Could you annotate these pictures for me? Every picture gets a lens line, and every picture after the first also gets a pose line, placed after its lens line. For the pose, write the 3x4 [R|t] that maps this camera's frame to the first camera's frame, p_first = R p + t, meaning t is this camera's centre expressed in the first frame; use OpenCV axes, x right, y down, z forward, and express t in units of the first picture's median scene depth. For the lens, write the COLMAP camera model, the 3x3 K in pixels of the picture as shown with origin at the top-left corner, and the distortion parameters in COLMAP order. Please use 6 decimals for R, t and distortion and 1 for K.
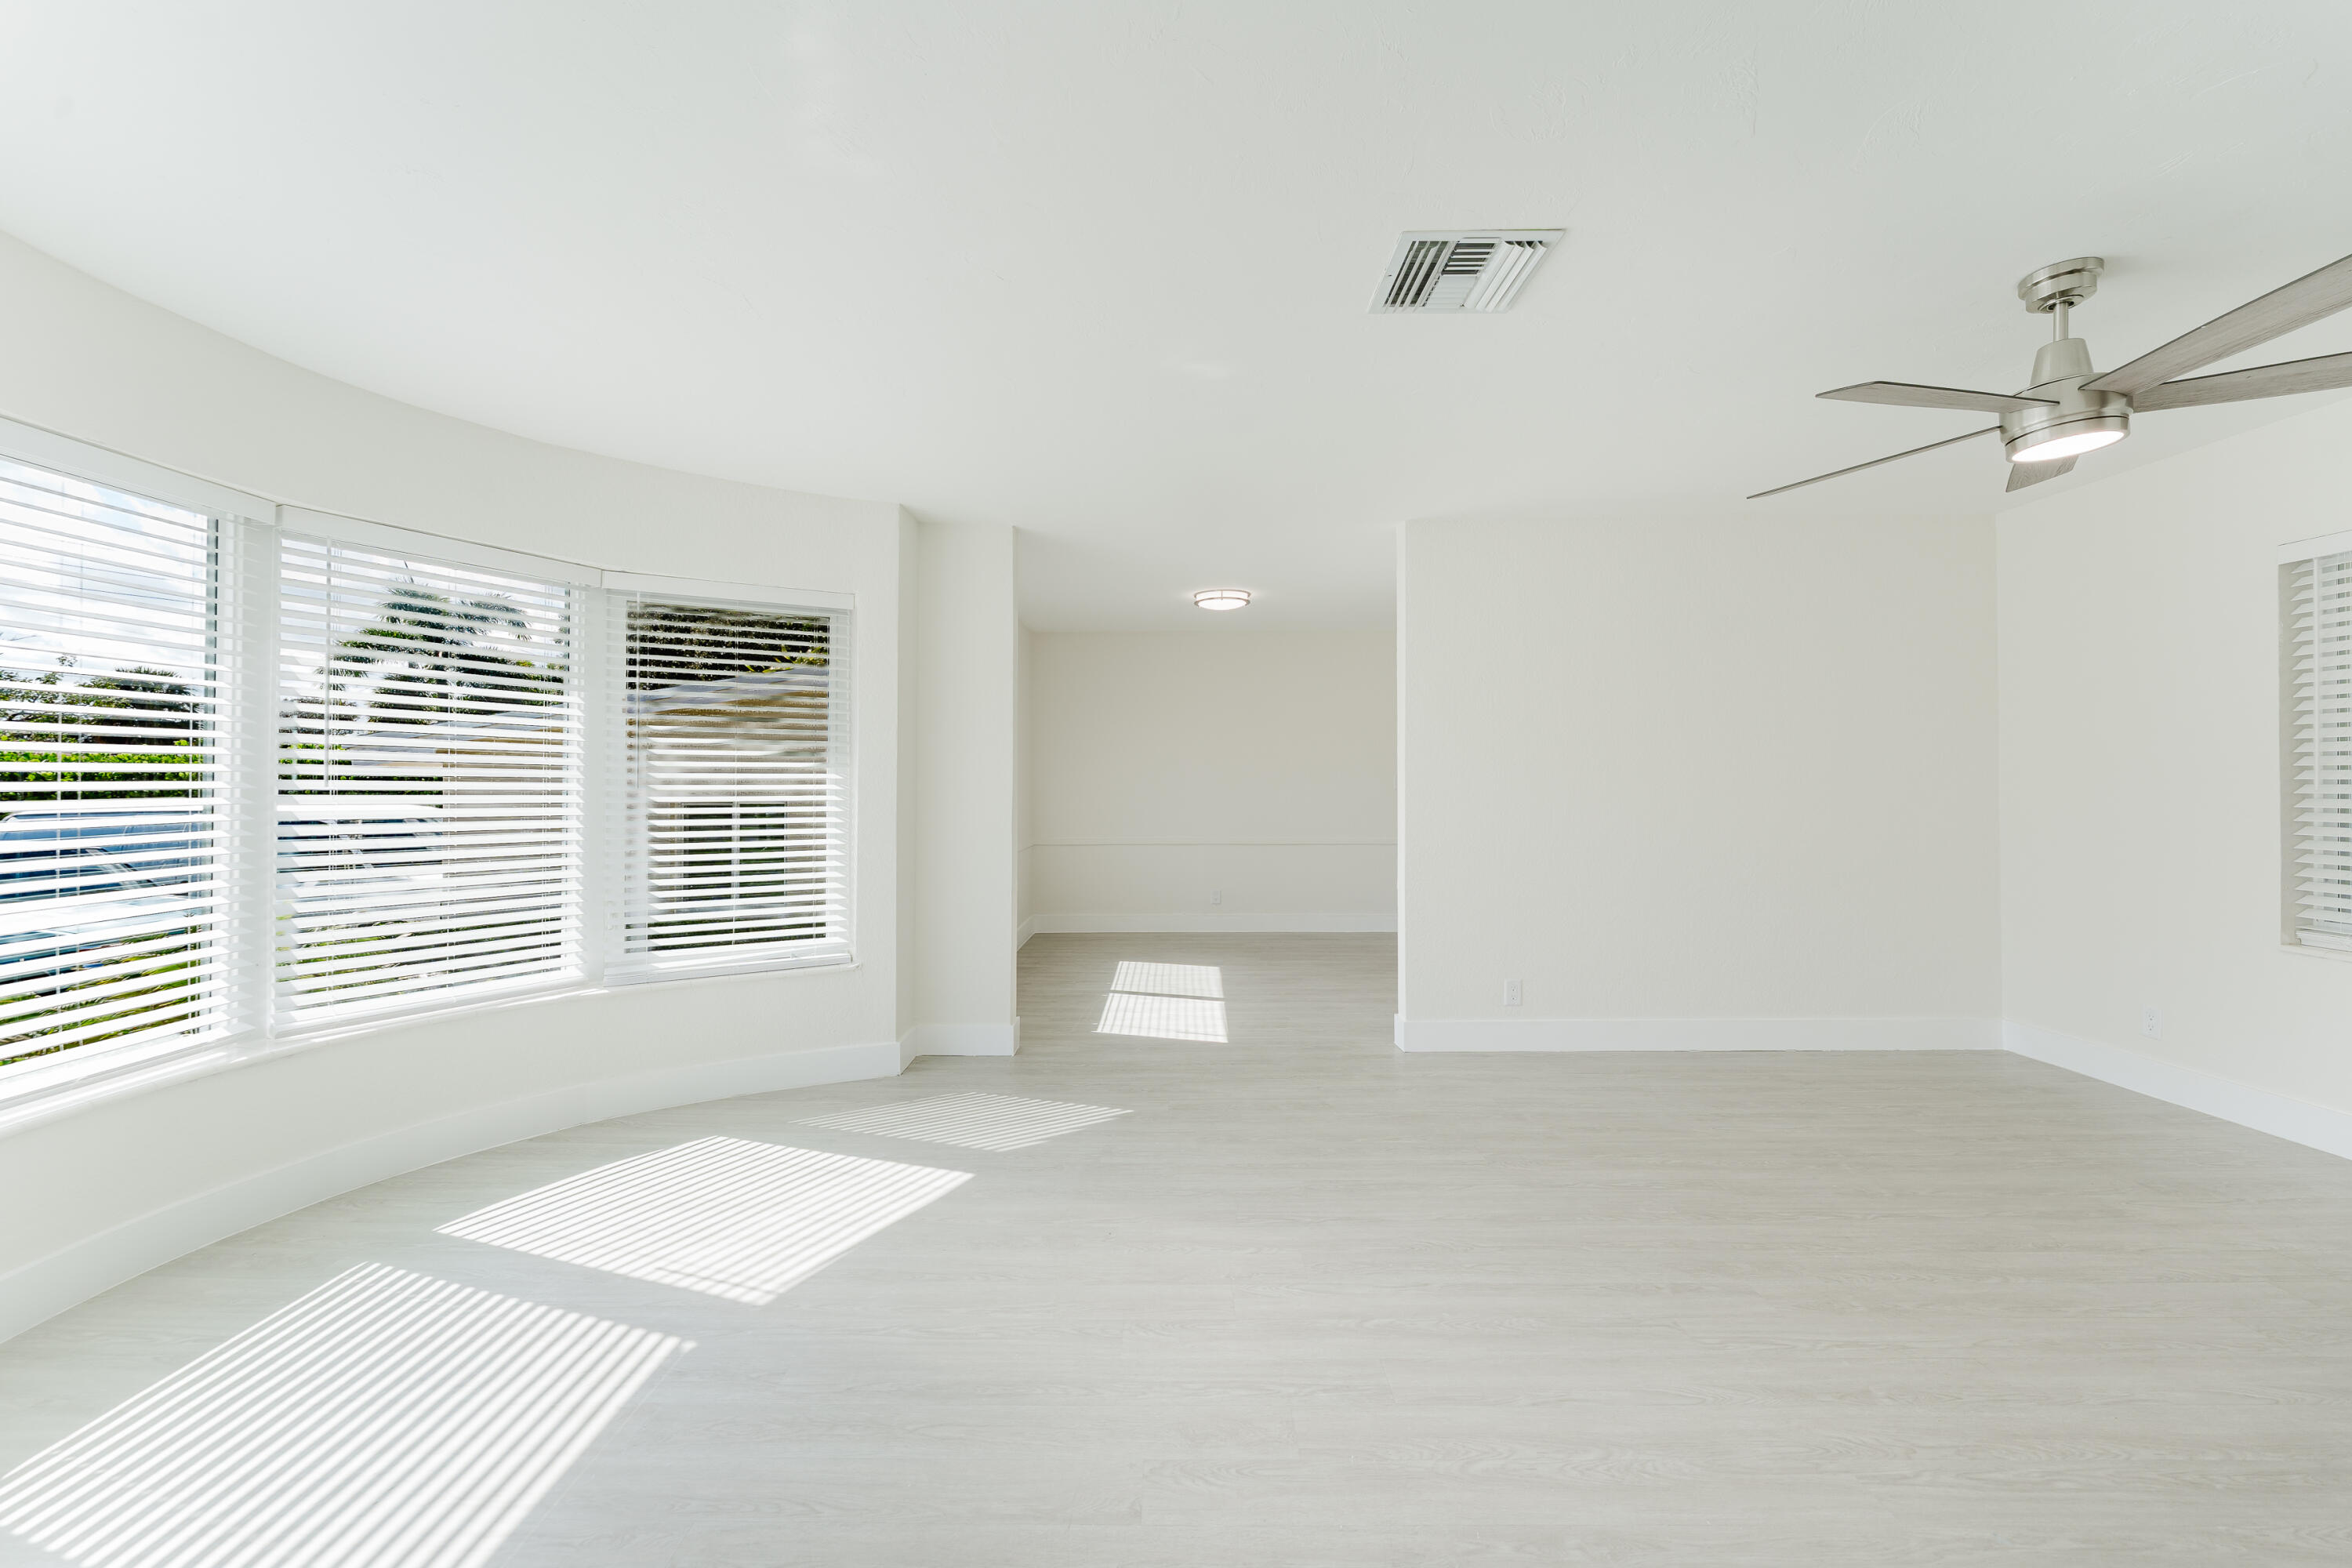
lens RADIAL K [[1005.3, 0, 1102.8], [0, 1005.3, 785.3], [0, 0, 1]] dist [-0.002117, -0.000255]
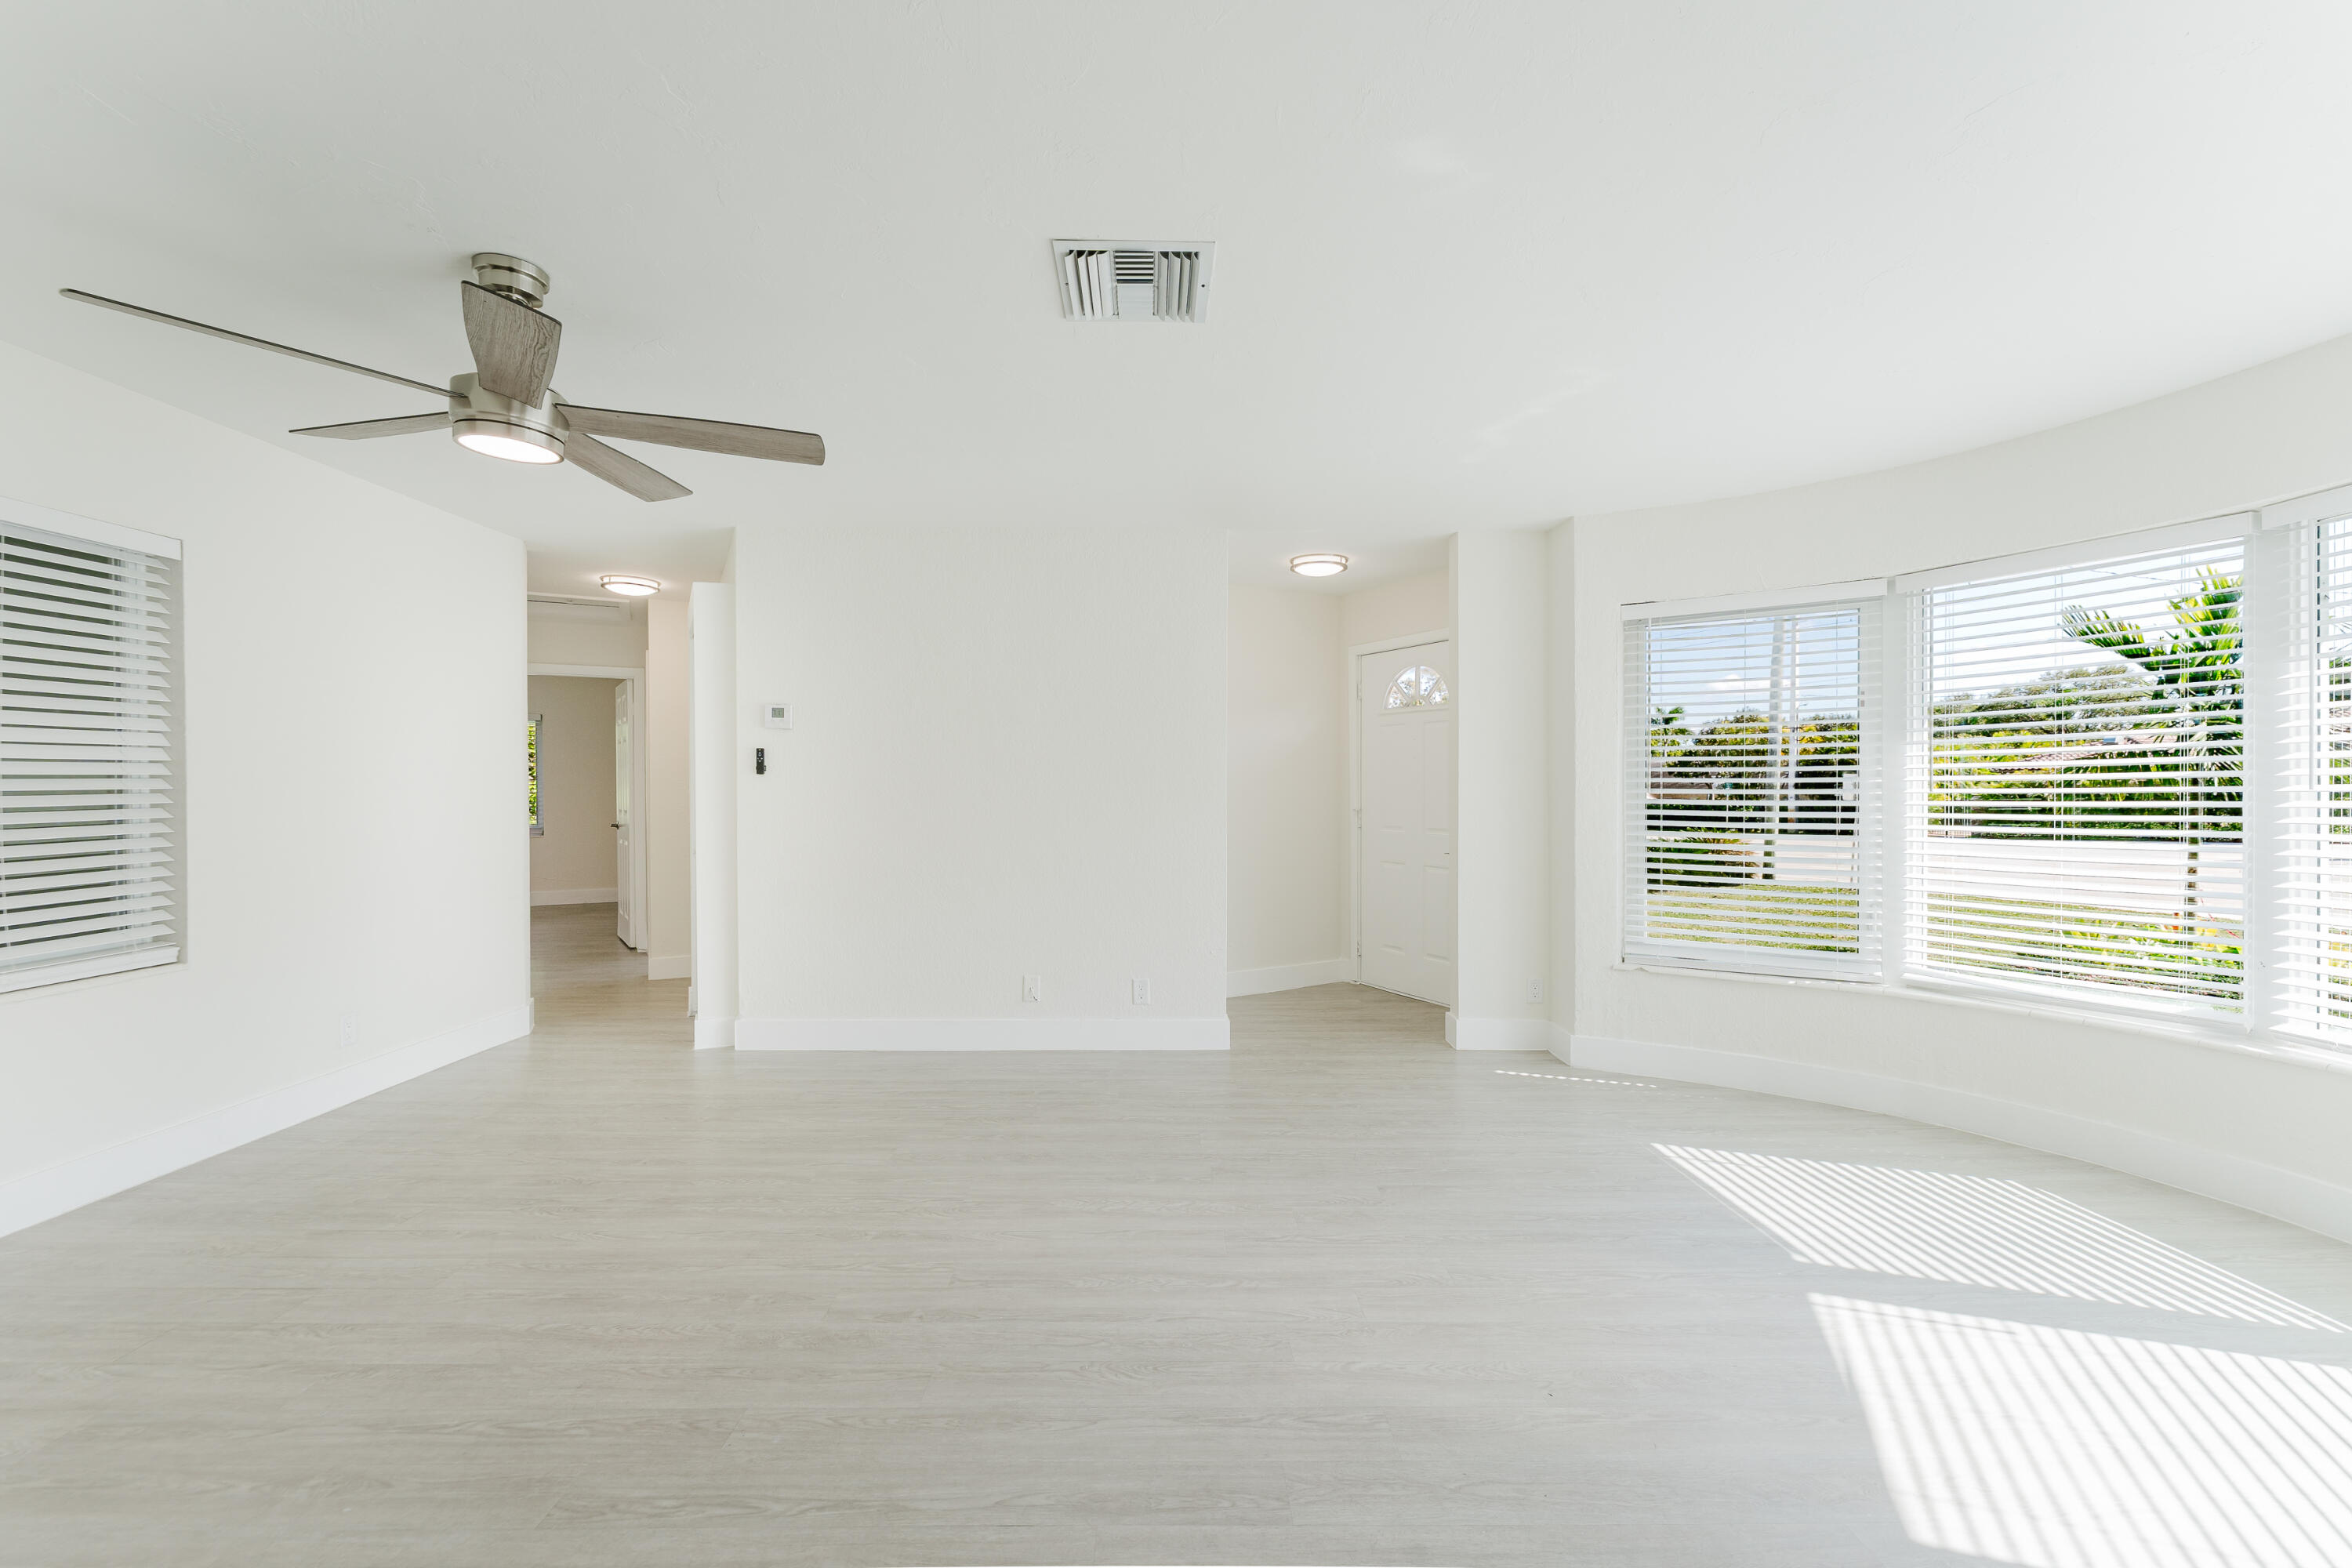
lens RADIAL K [[905.5, 0, 1154.9], [0, 905.5, 779.1], [0, 0, 1]] dist [-0.002249, -0.000296]
pose [[-0.998746, 0.003199, -0.049965, 0.349845], [0.003679, 0.999948, -0.009511, -0.001886], [0.049932, -0.009683, -0.998706, 1.761415]]
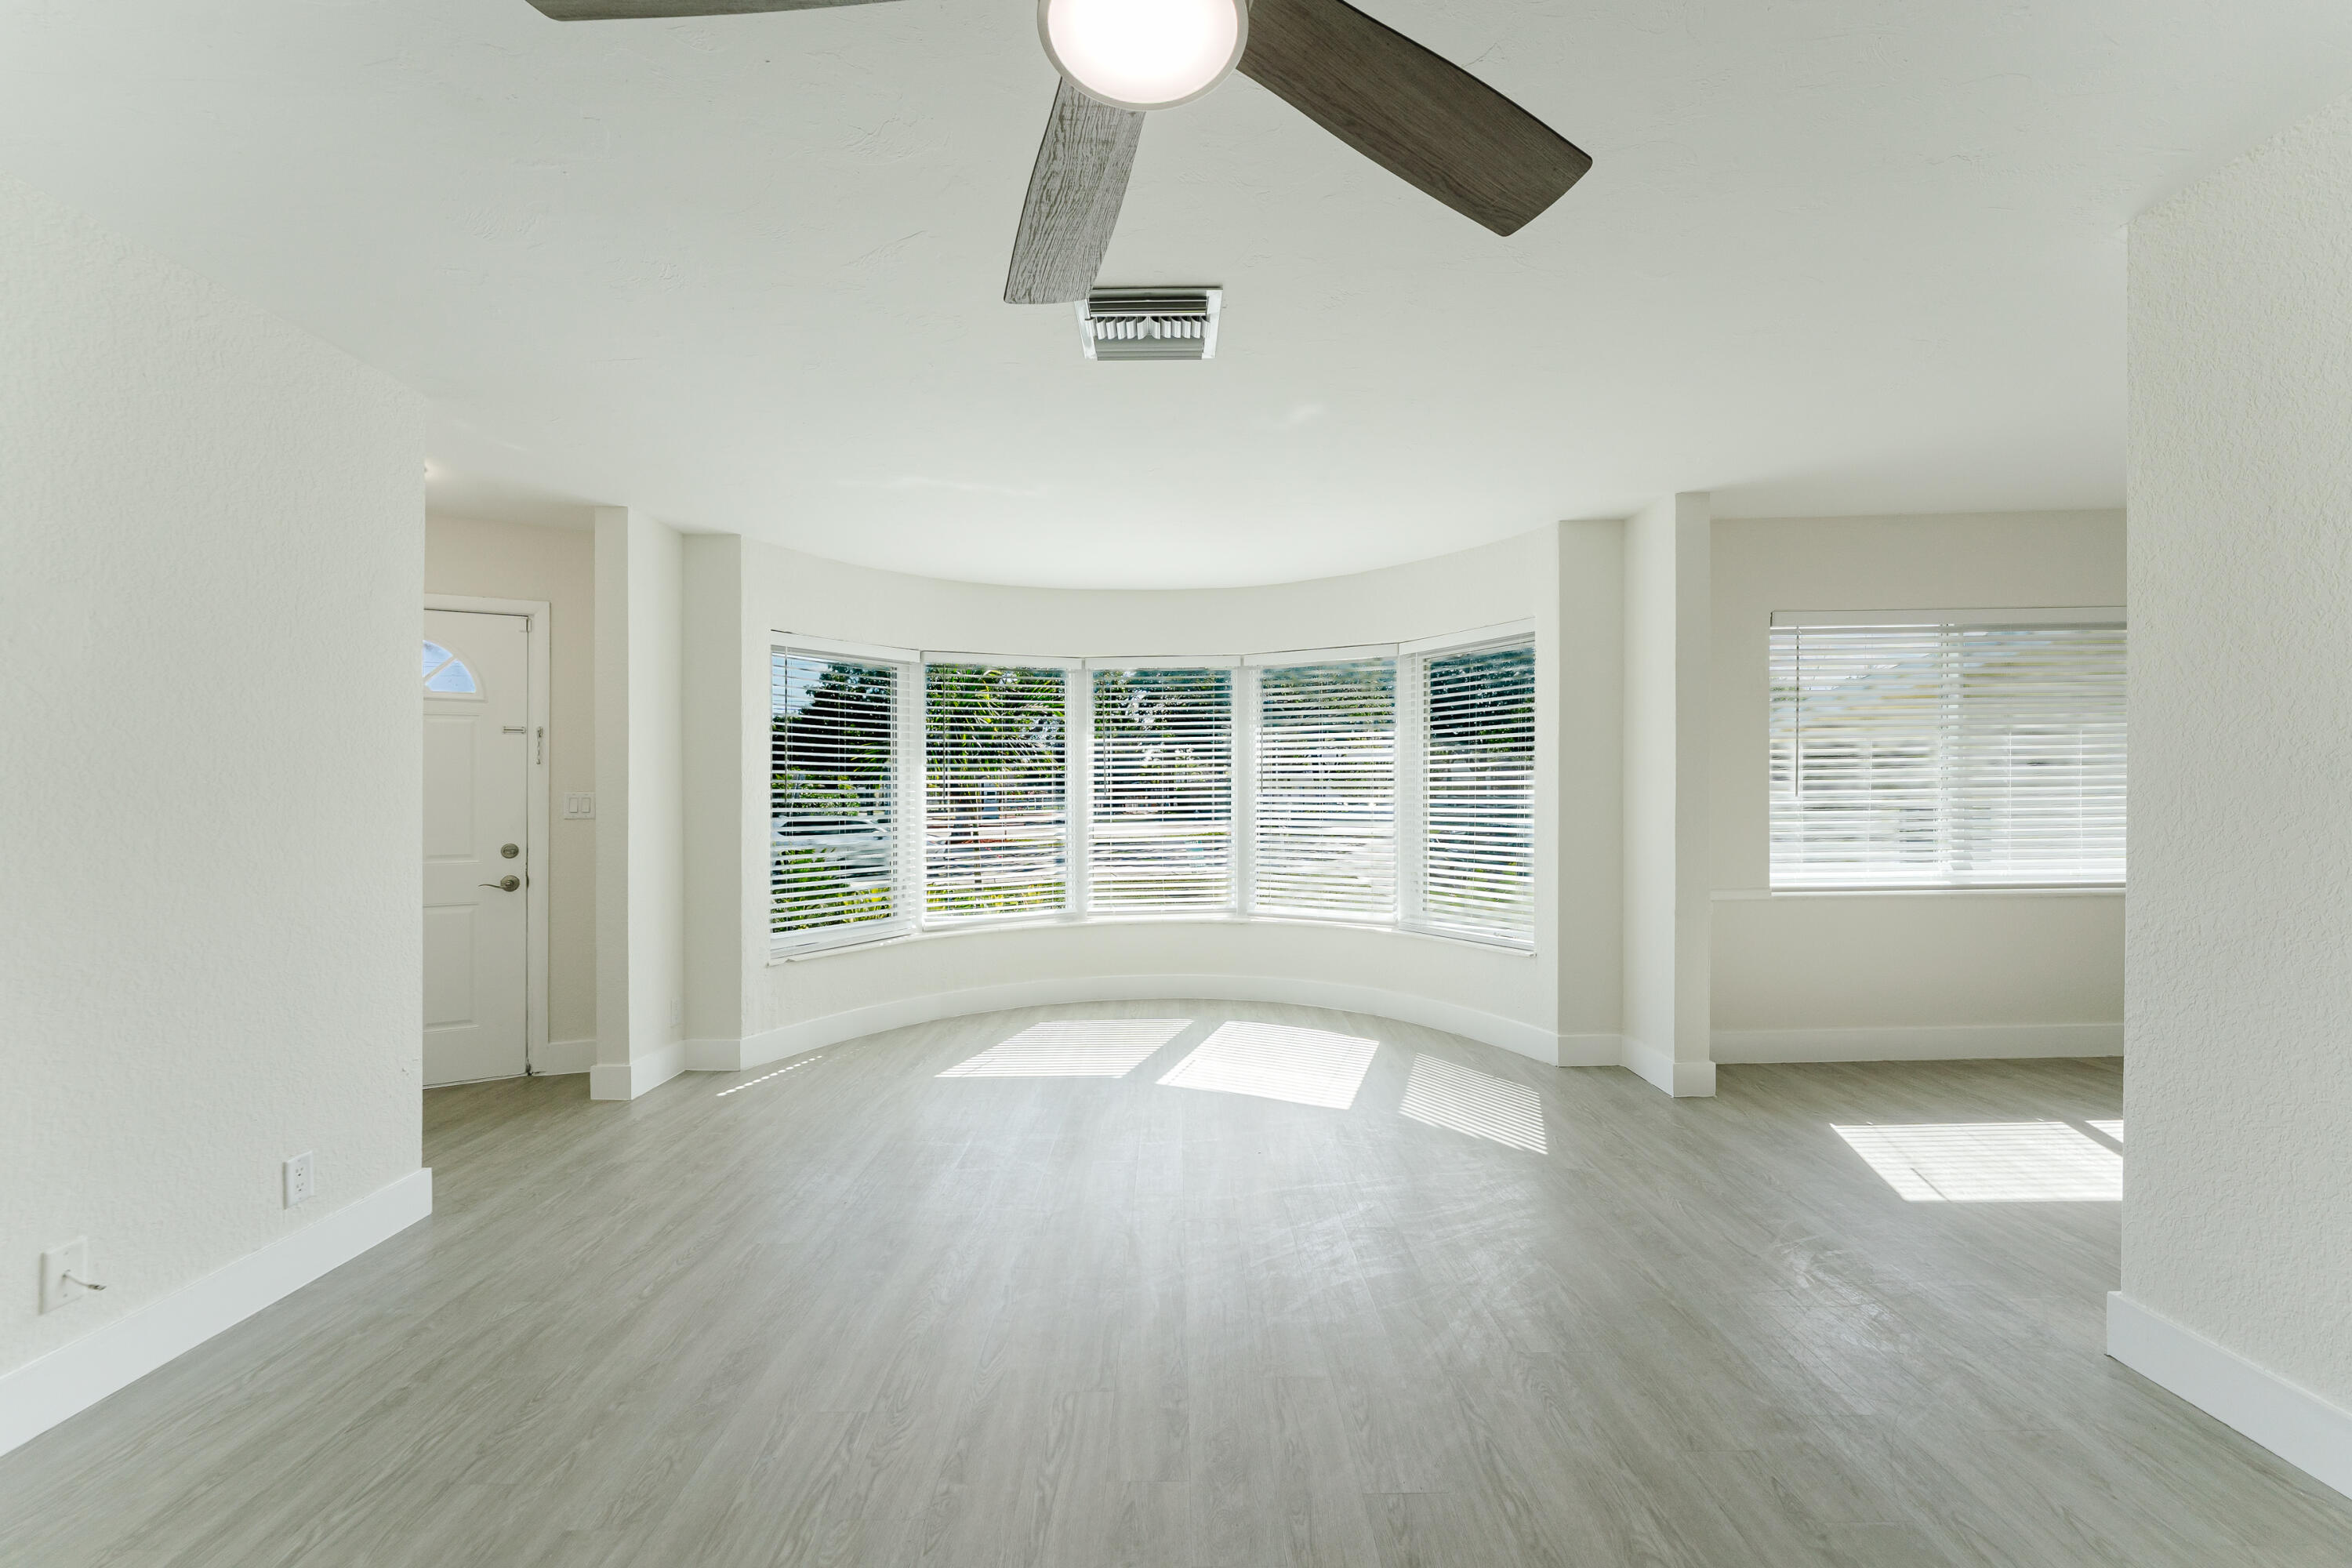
lens RADIAL K [[937.4, 0, 1129.5], [0, 937.4, 794.0], [0, 0, 1]] dist [-0.000925, -0.000516]
pose [[-0.020243, 0.006023, -0.999777, 1.254519], [0.012563, 0.999904, 0.005769, -0.012460], [0.999716, -0.012443, -0.020317, 0.923725]]
